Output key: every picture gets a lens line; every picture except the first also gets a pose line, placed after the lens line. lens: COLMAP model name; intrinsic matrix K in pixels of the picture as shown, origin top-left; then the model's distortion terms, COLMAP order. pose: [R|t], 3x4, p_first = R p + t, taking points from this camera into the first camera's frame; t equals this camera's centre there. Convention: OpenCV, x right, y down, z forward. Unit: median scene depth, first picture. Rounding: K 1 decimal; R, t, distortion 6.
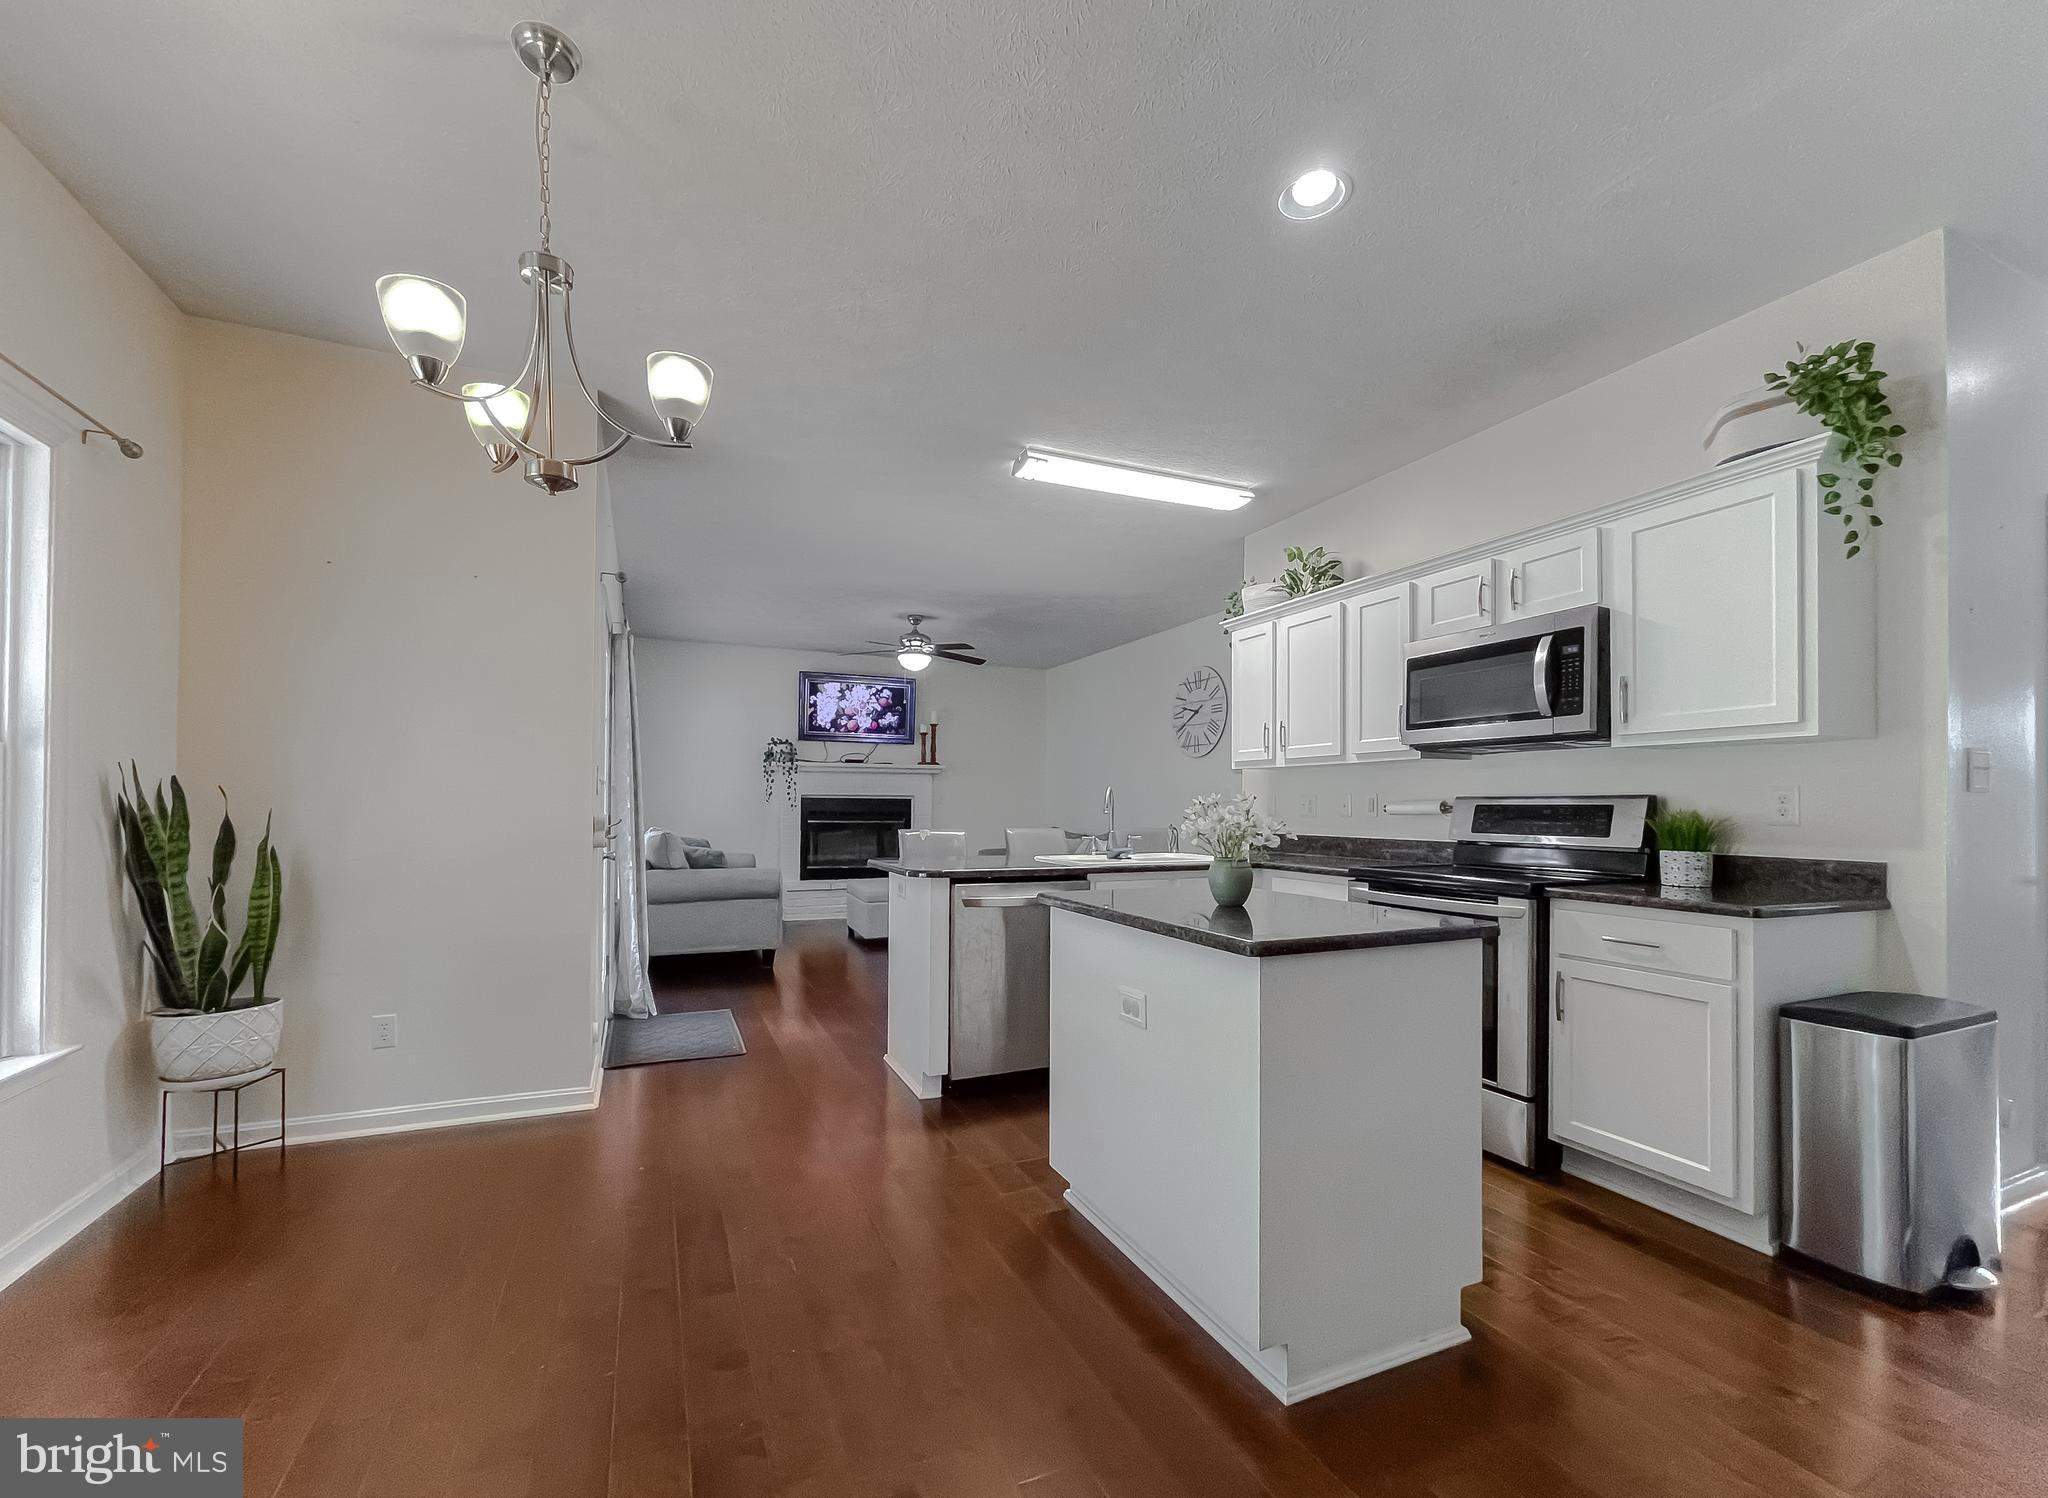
lens RADIAL K [[880.2, 0, 1025.1], [0, 880.2, 797.4], [0, 0, 1]] dist [0.000560, 0.000027]
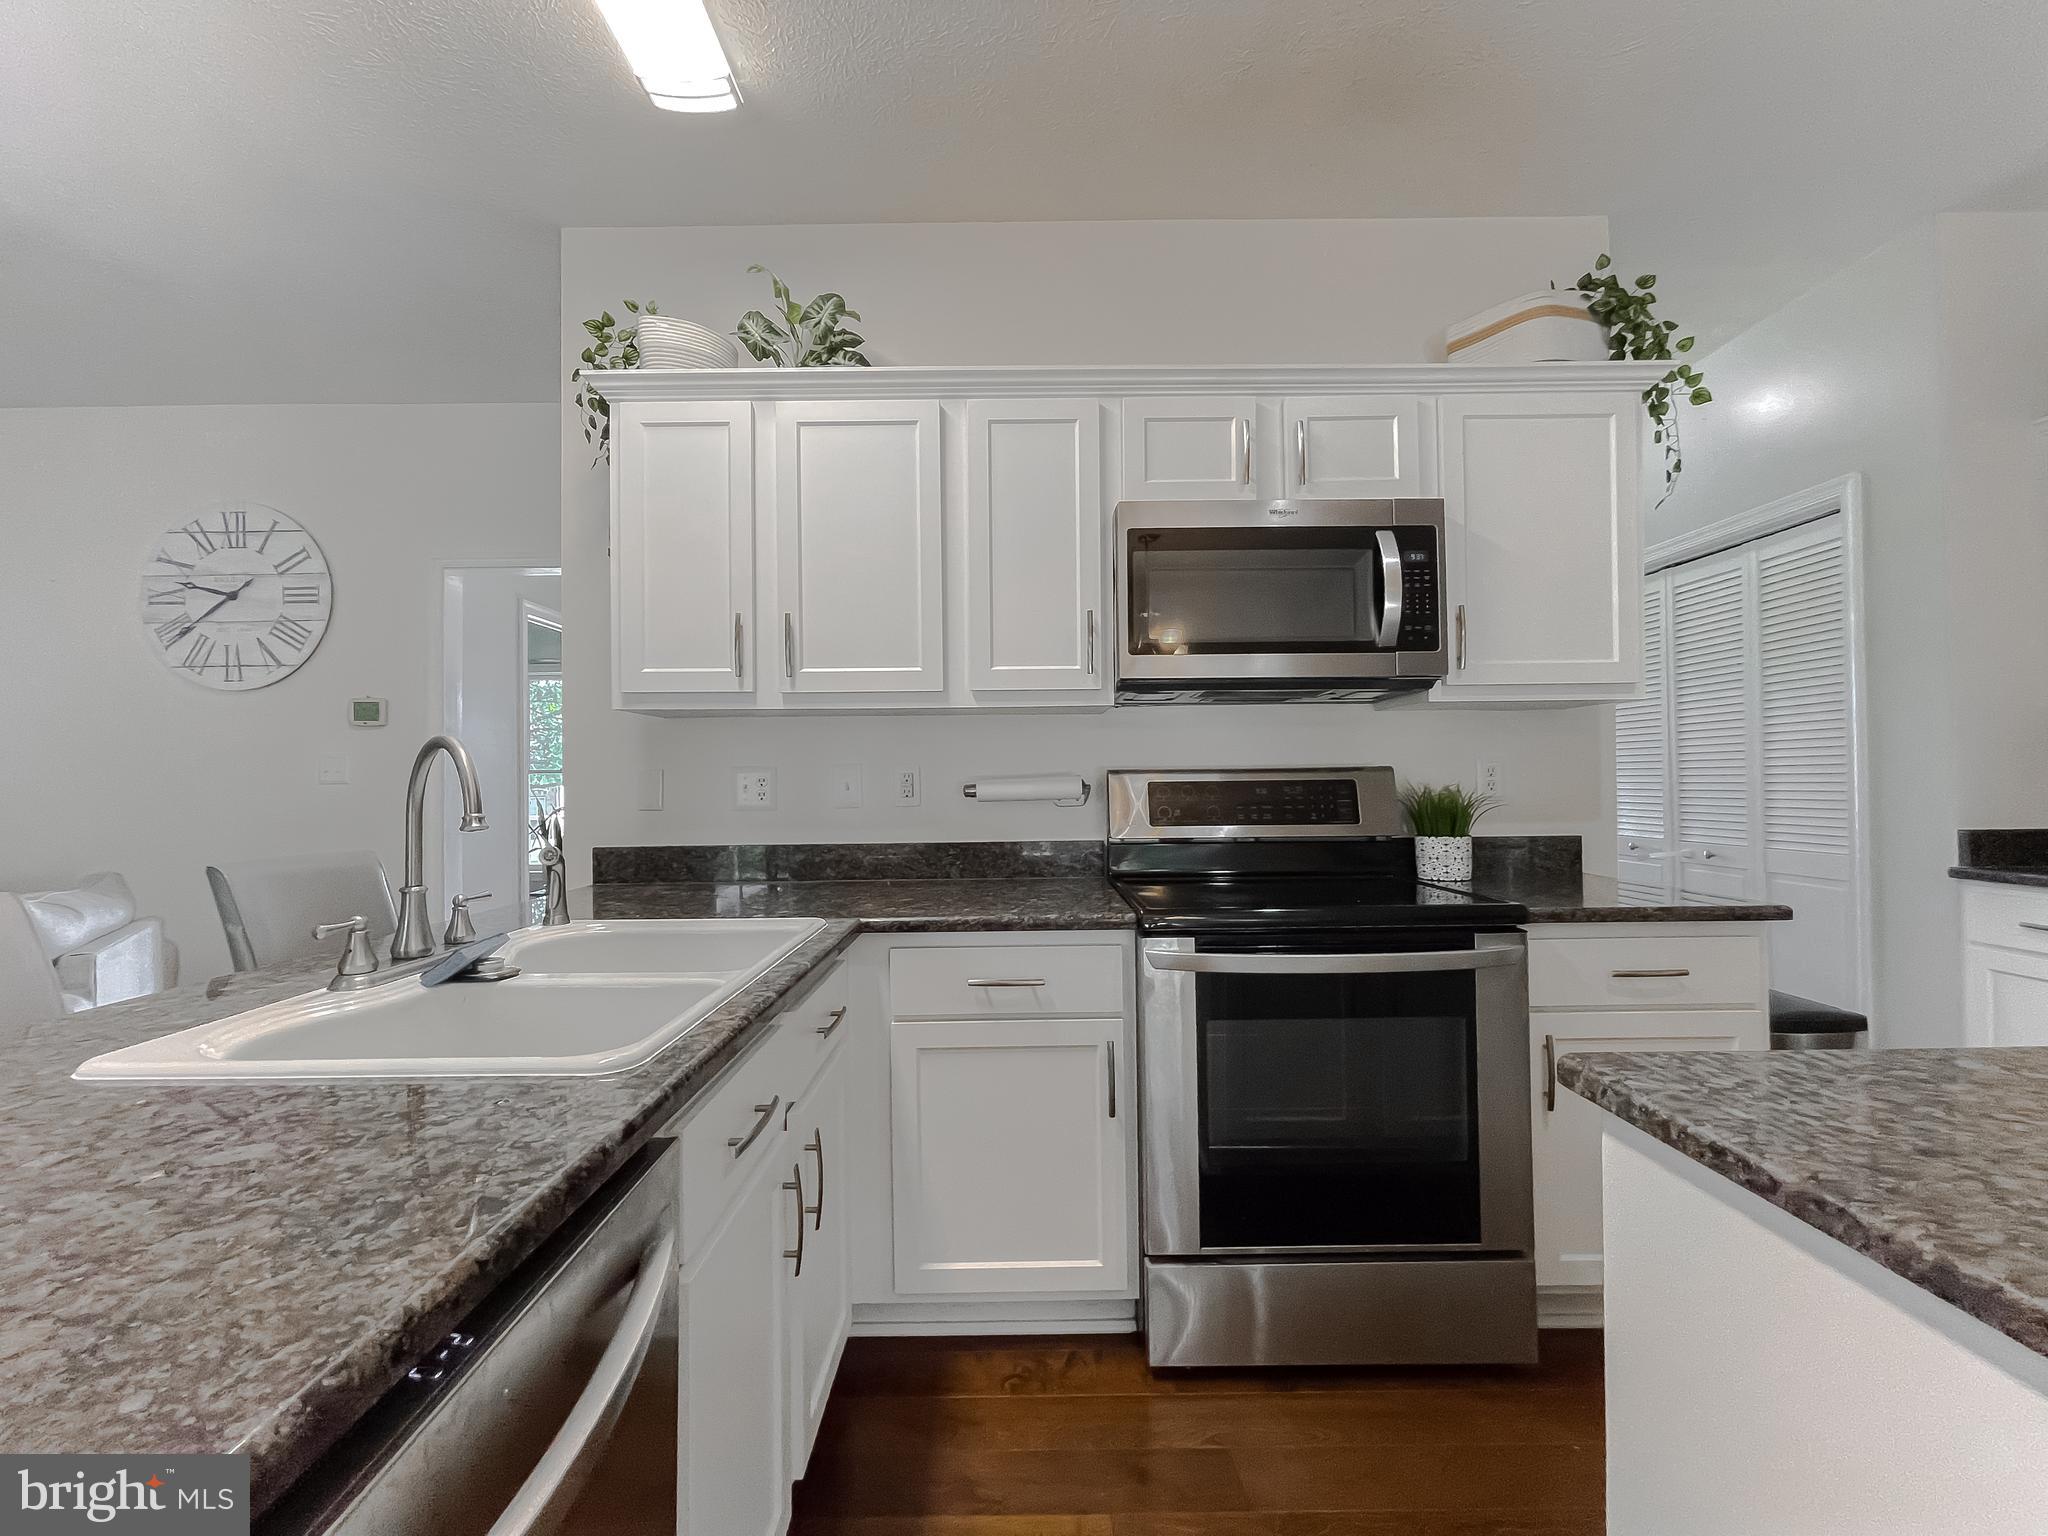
lens RADIAL K [[827.5, 0, 1001.8], [0, 827.5, 773.4], [0, 0, 1]] dist [-0.000189, 0.000003]
pose [[0.406248, -0.000684, 0.913763, -0.092481], [0.003358, 0.999994, -0.000744, 0.001873], [-0.913757, 0.003371, 0.406248, 0.881638]]
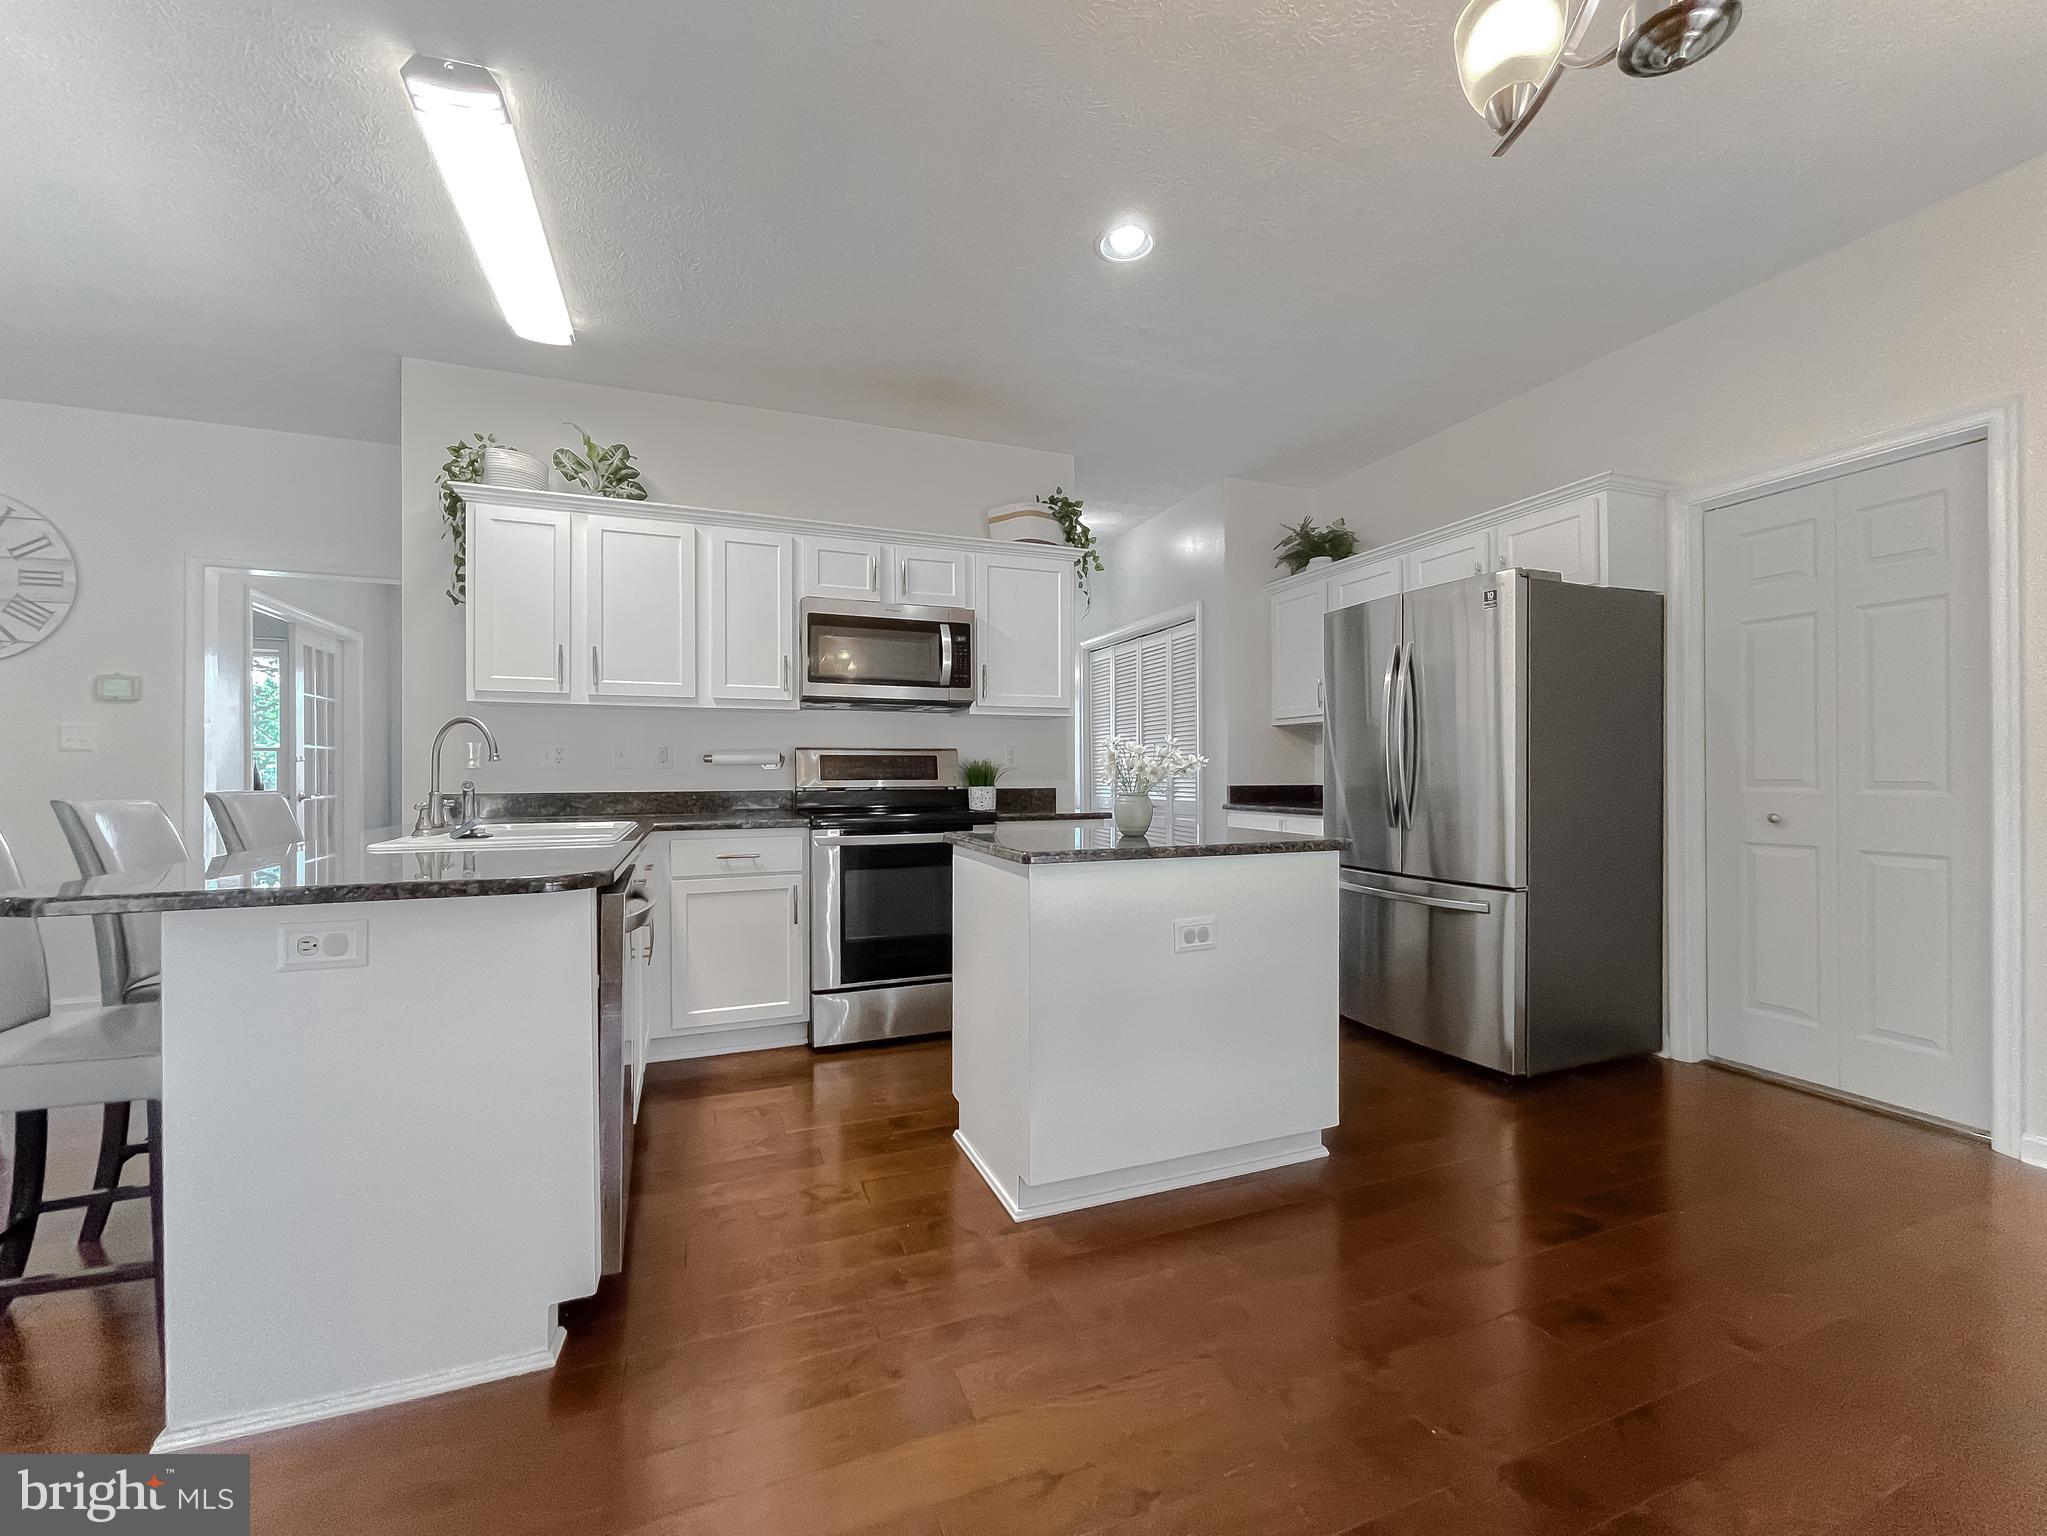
lens RADIAL K [[845.1, 0, 1023.5], [0, 845.1, 768.0], [0, 0, 1]] dist [0.001195, 0.000178]
pose [[0.027766, 0.003253, 0.999609, -0.562503], [-0.005984, 0.999977, -0.003088, 0.027255], [-0.999597, -0.005896, 0.027785, 0.740037]]
